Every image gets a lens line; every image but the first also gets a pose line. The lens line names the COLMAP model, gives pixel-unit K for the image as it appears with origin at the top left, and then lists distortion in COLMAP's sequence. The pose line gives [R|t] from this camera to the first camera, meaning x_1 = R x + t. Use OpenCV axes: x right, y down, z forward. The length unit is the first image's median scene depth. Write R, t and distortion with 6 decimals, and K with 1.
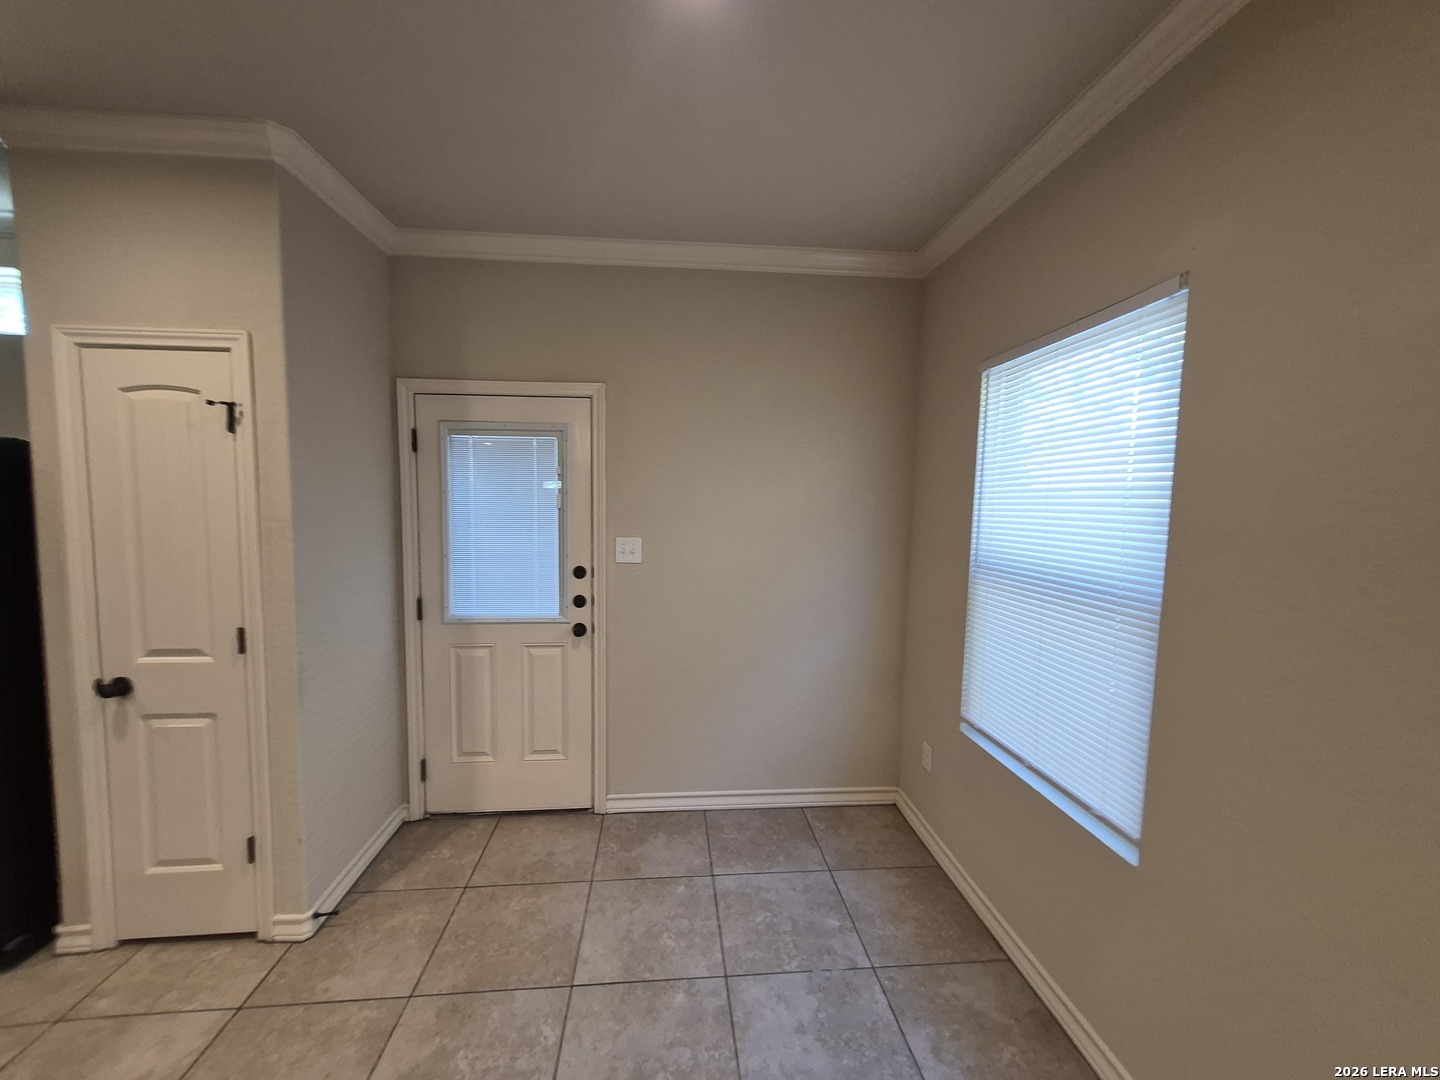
lens RADIAL K [[562.3, 0, 705.4], [0, 562.3, 546.4], [0, 0, 1]] dist [0.001687, -0.000319]
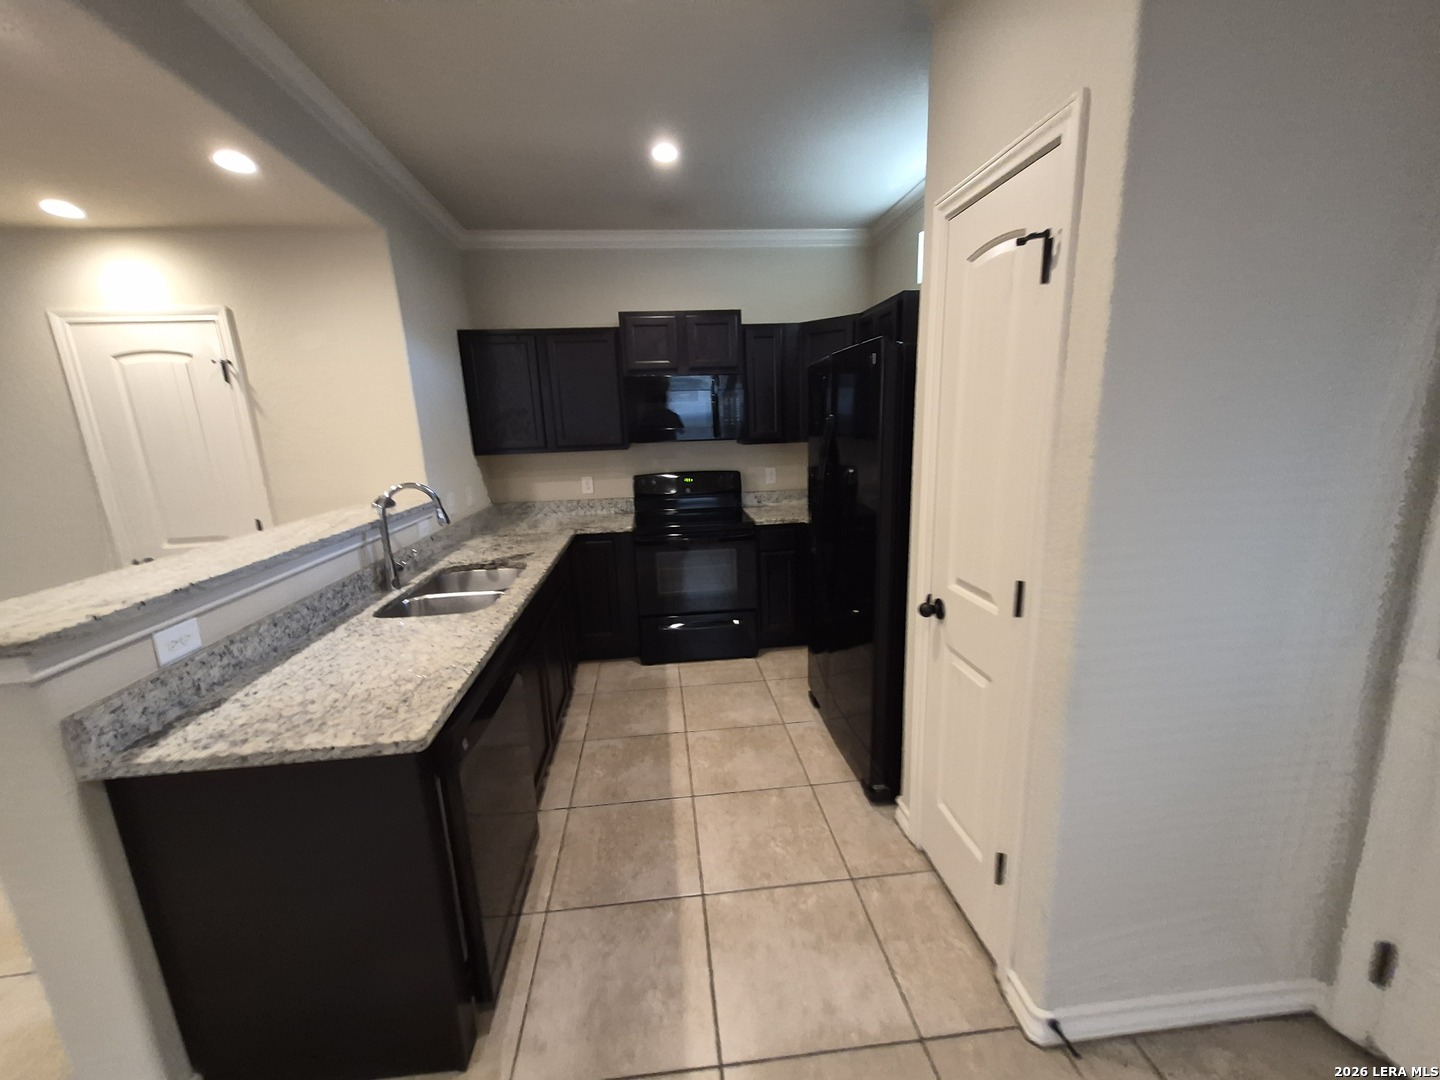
lens RADIAL K [[568.3, 0, 720.0], [0, 568.3, 540.0], [0, 0, 1]] dist [0.013255, -0.000136]
pose [[0.016863, 0.191703, -0.981308, -0.107252], [-0.044100, 0.980635, 0.190813, -0.016886], [0.998885, 0.040058, 0.024990, 0.440620]]
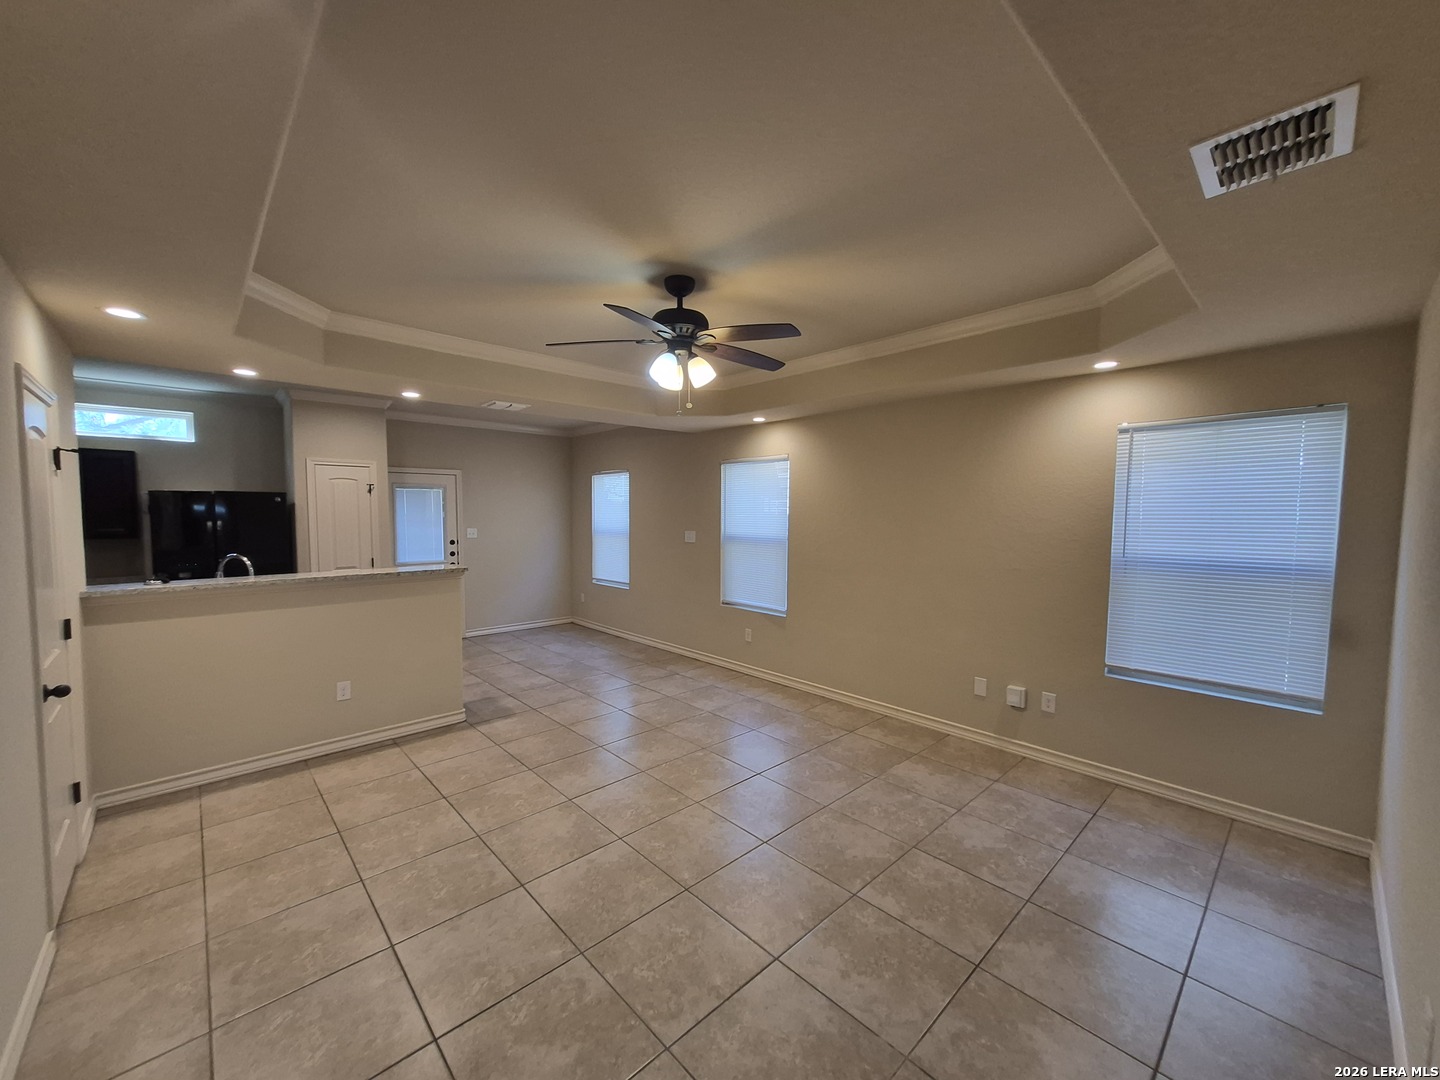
lens RADIAL K [[564.8, 0, 711.1], [0, 564.8, 544.9], [0, 0, 1]] dist [0.006510, -0.000360]
pose [[0.786260, -0.048358, 0.616000, -0.924561], [0.059712, 0.998213, 0.002148, 0.128037], [-0.615003, 0.035094, 0.787743, -1.832382]]
